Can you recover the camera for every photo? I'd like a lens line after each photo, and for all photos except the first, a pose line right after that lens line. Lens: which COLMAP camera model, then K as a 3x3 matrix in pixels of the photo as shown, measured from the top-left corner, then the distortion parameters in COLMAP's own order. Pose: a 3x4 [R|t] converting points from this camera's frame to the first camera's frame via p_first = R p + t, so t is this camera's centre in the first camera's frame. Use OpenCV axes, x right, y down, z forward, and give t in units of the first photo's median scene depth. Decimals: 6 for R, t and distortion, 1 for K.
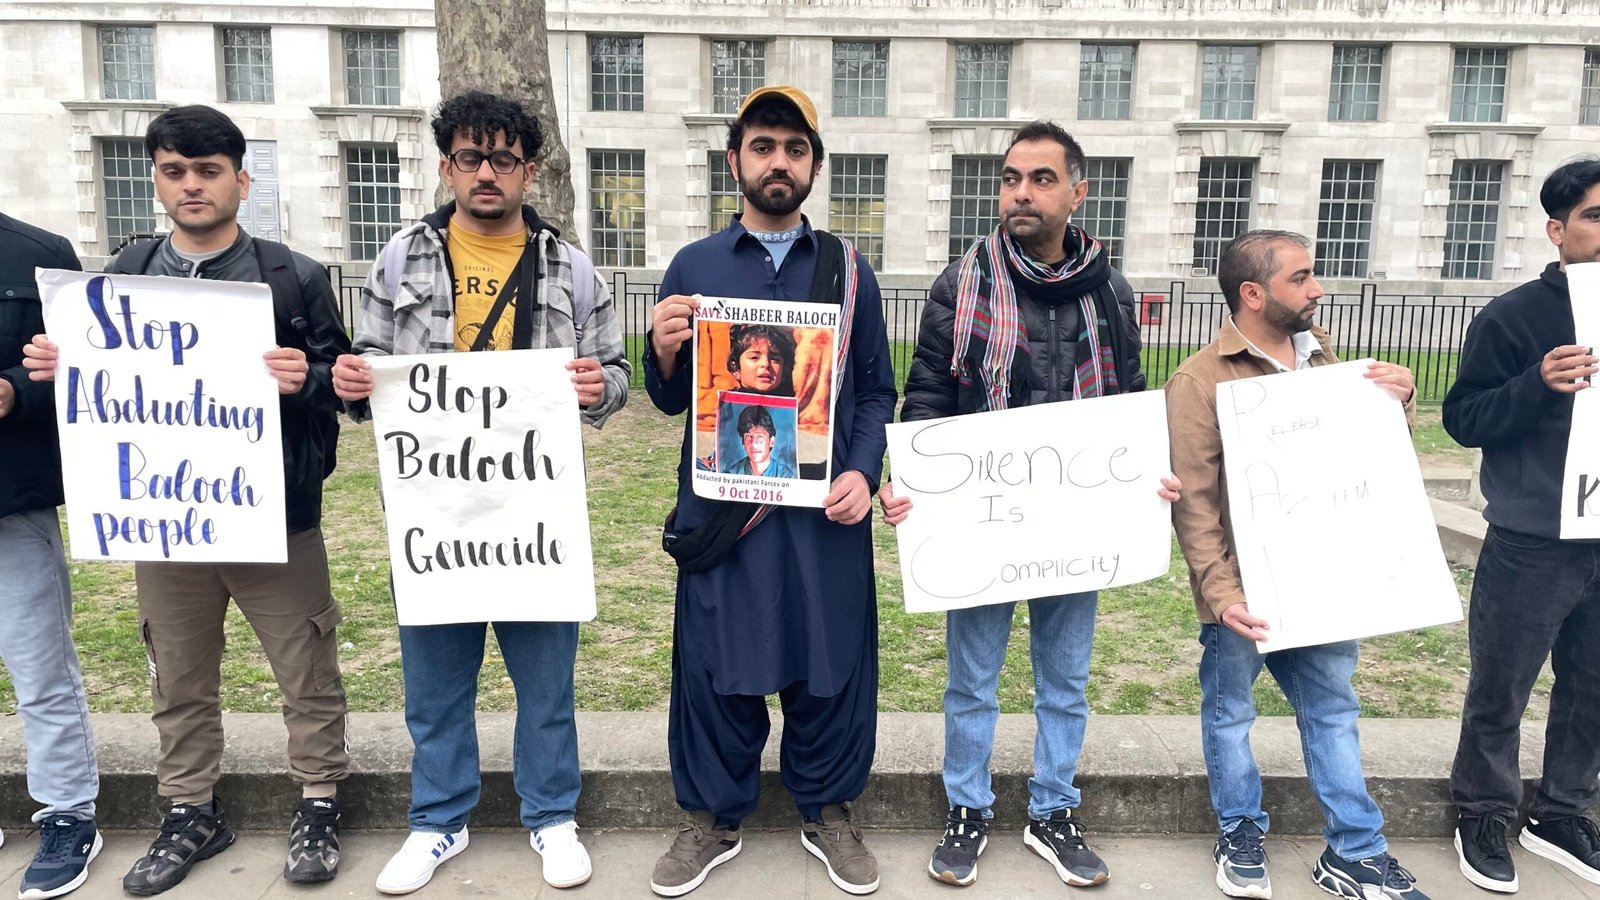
lens RADIAL K [[1199.4, 0, 801.1], [0, 1199.4, 452.3], [0, 0, 1]] dist [0.088026, -0.111902]
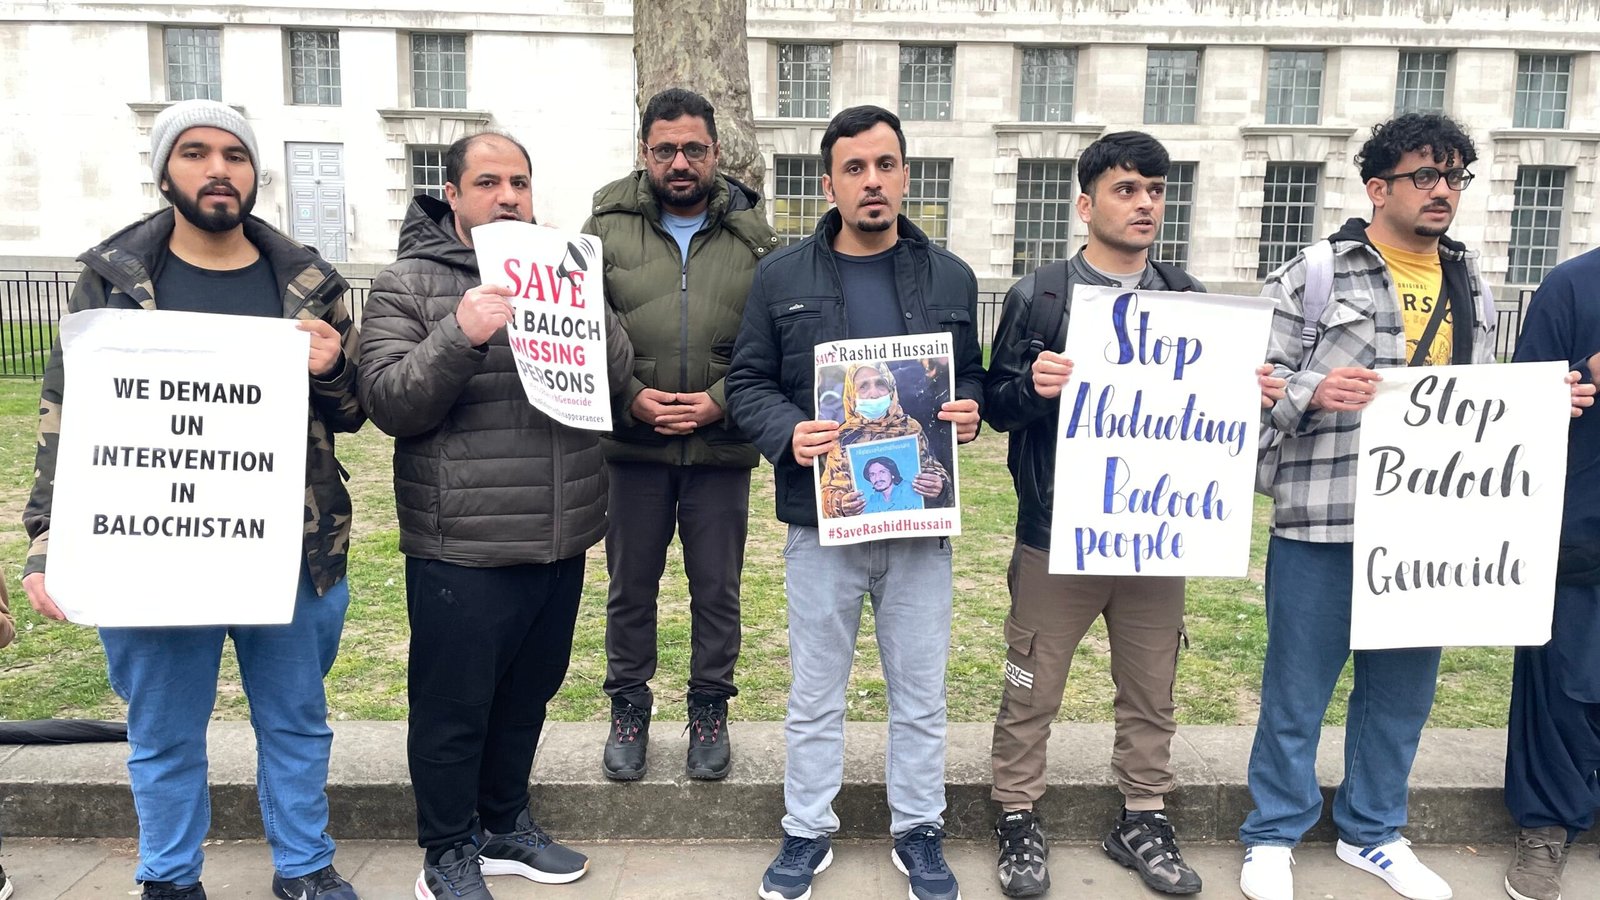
lens RADIAL K [[1199.4, 0, 807.0], [0, 1199.4, 450.7], [0, 0, 1]] dist [0.088026, -0.111902]
pose [[0.999988, 0.002297, 0.004433, -0.054176], [-0.002284, 0.999993, -0.002939, -0.000969], [-0.004440, 0.002929, 0.999986, -0.000881]]
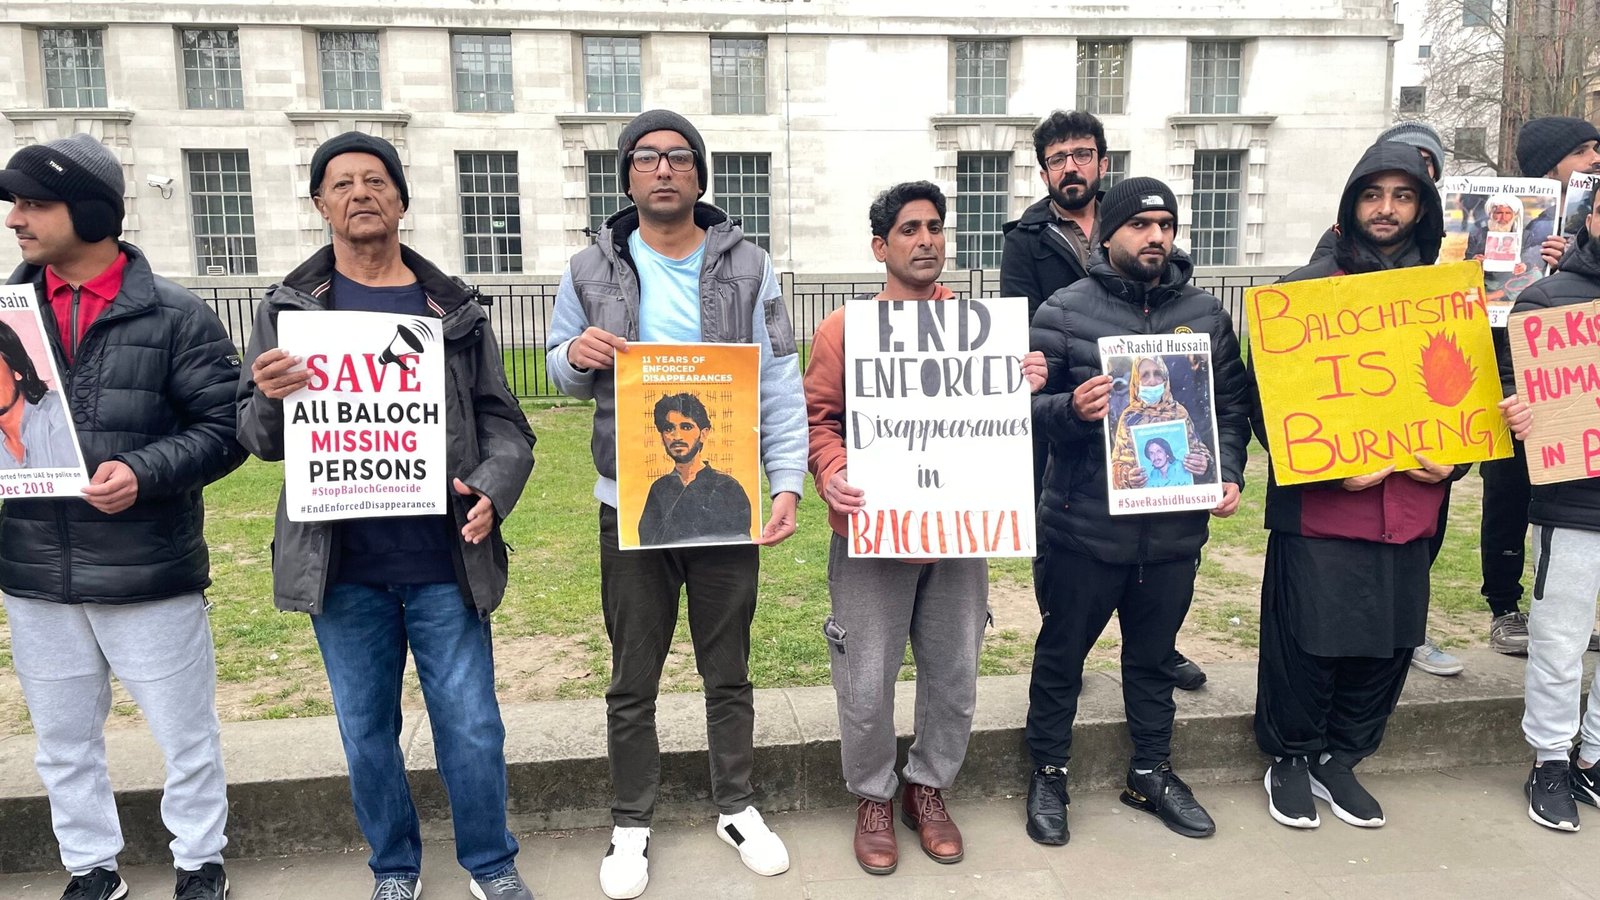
lens RADIAL K [[1199.4, 0, 813.2], [0, 1199.4, 458.7], [0, 0, 1]] dist [0.088026, -0.111902]
pose [[0.991148, -0.047400, 0.124011, 0.584767], [0.046612, 0.998870, 0.009247, 0.007705], [-0.124309, -0.003385, 0.992238, 0.007620]]
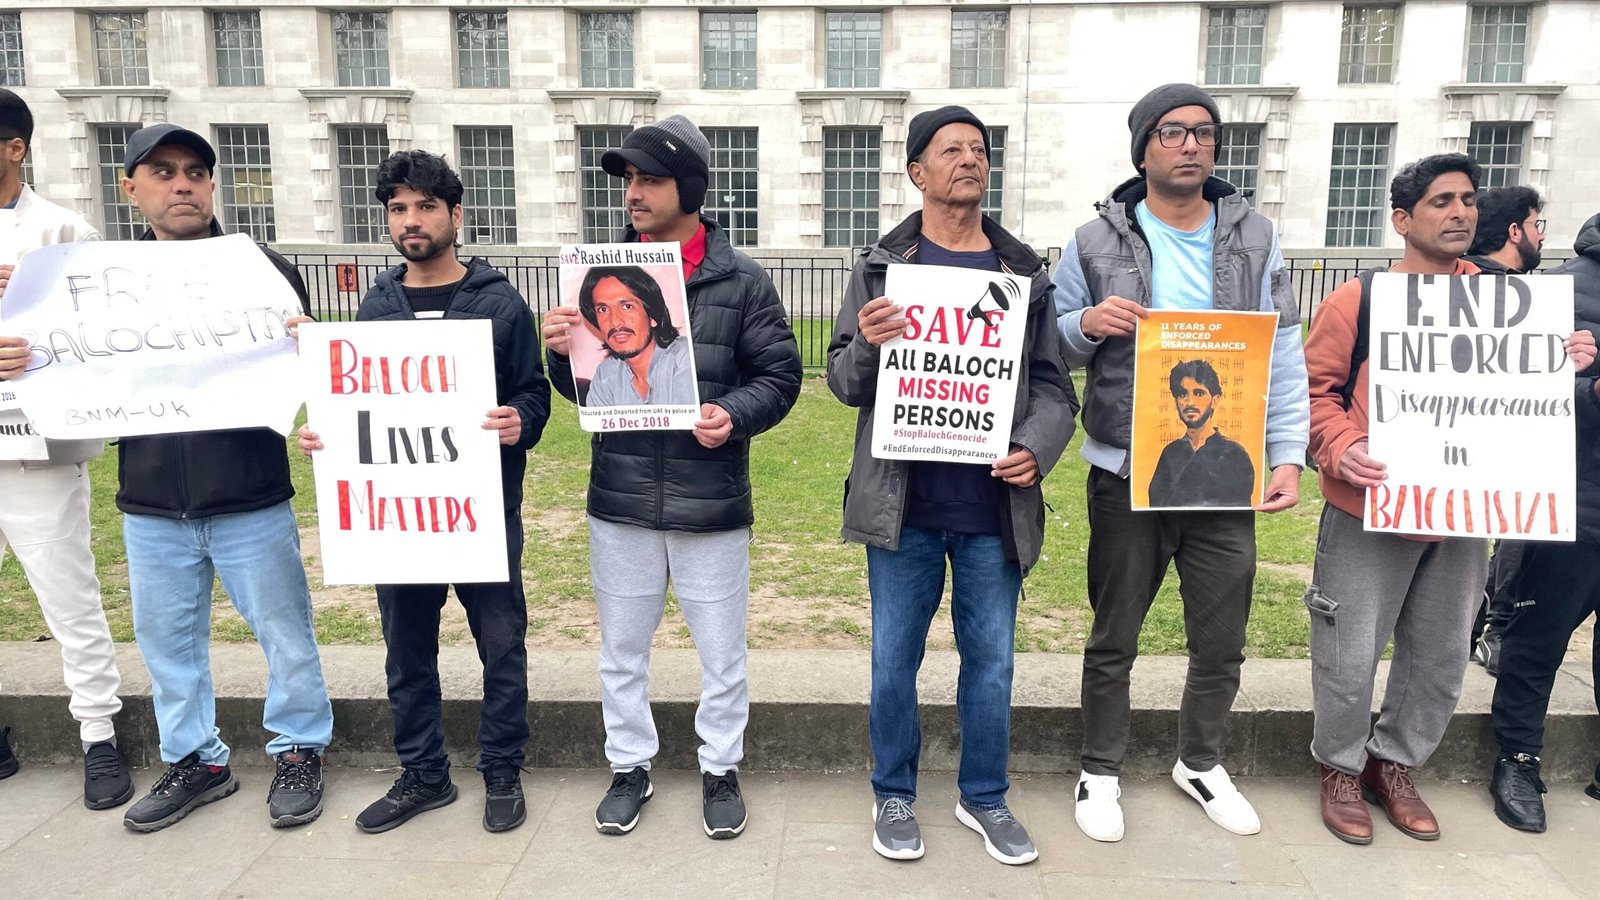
lens RADIAL K [[1199.4, 0, 819.3], [0, 1199.4, 457.9], [0, 0, 1]] dist [0.088026, -0.111902]
pose [[0.999367, -0.007764, -0.034718, 0.564033], [0.008585, 0.999686, 0.023547, 0.008397], [0.034524, -0.023830, 0.999120, 0.005465]]
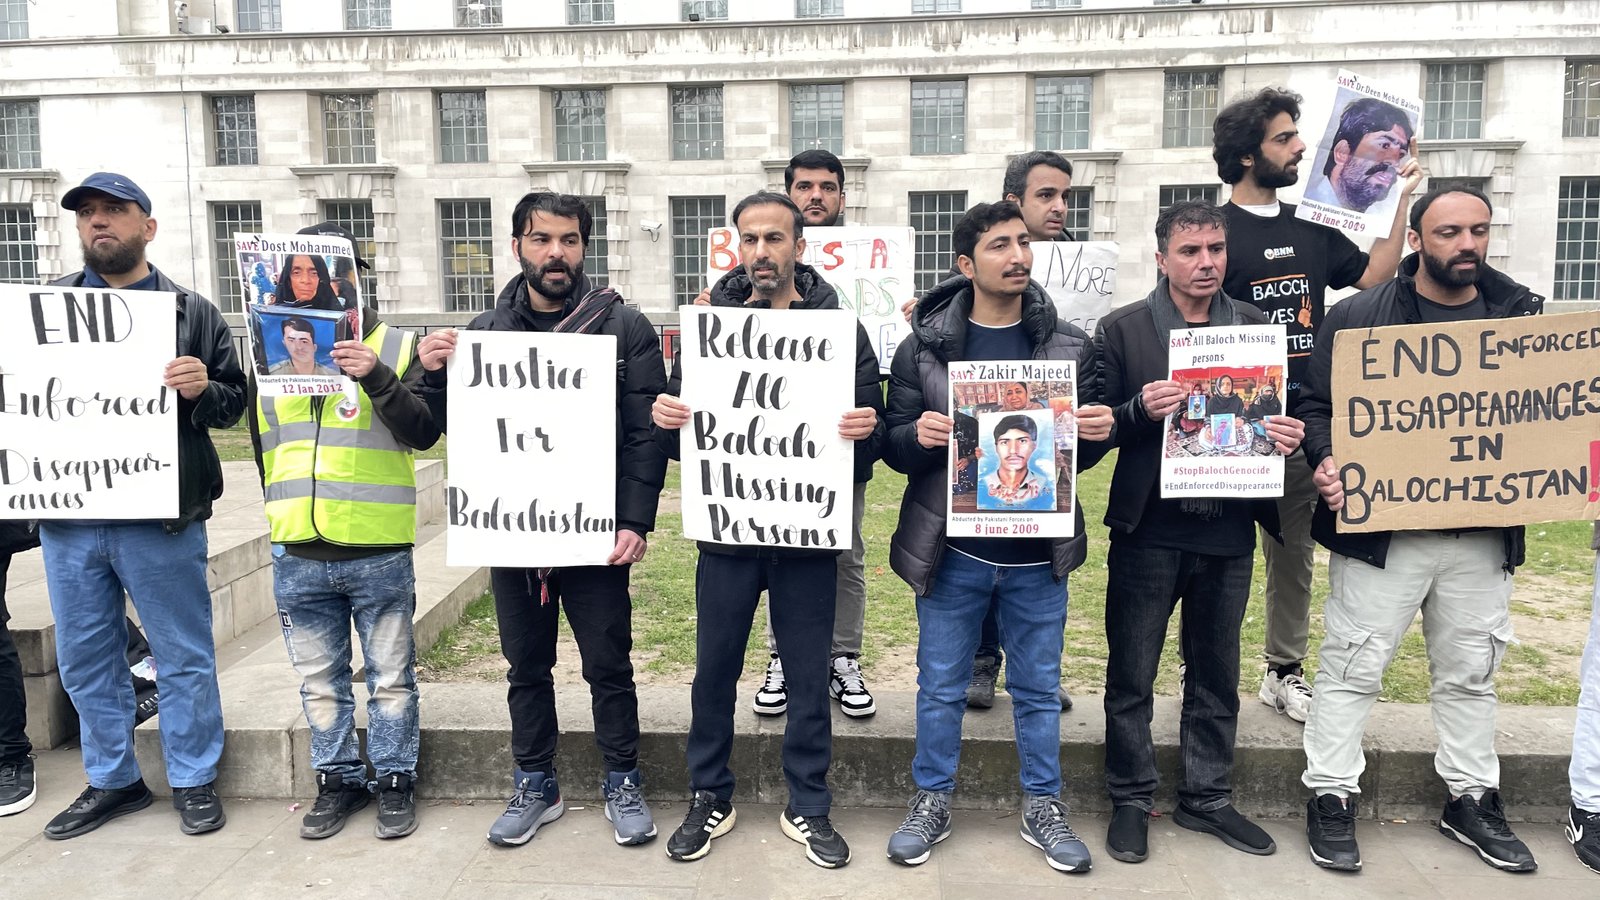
lens RADIAL K [[1199.4, 0, 794.8], [0, 1199.4, 454.2], [0, 0, 1]] dist [0.088026, -0.111902]
pose [[0.996746, -0.017270, -0.078730, 0.412700], [0.014863, 0.999407, -0.031053, 0.007676], [0.079220, 0.029782, 0.996412, -0.003487]]
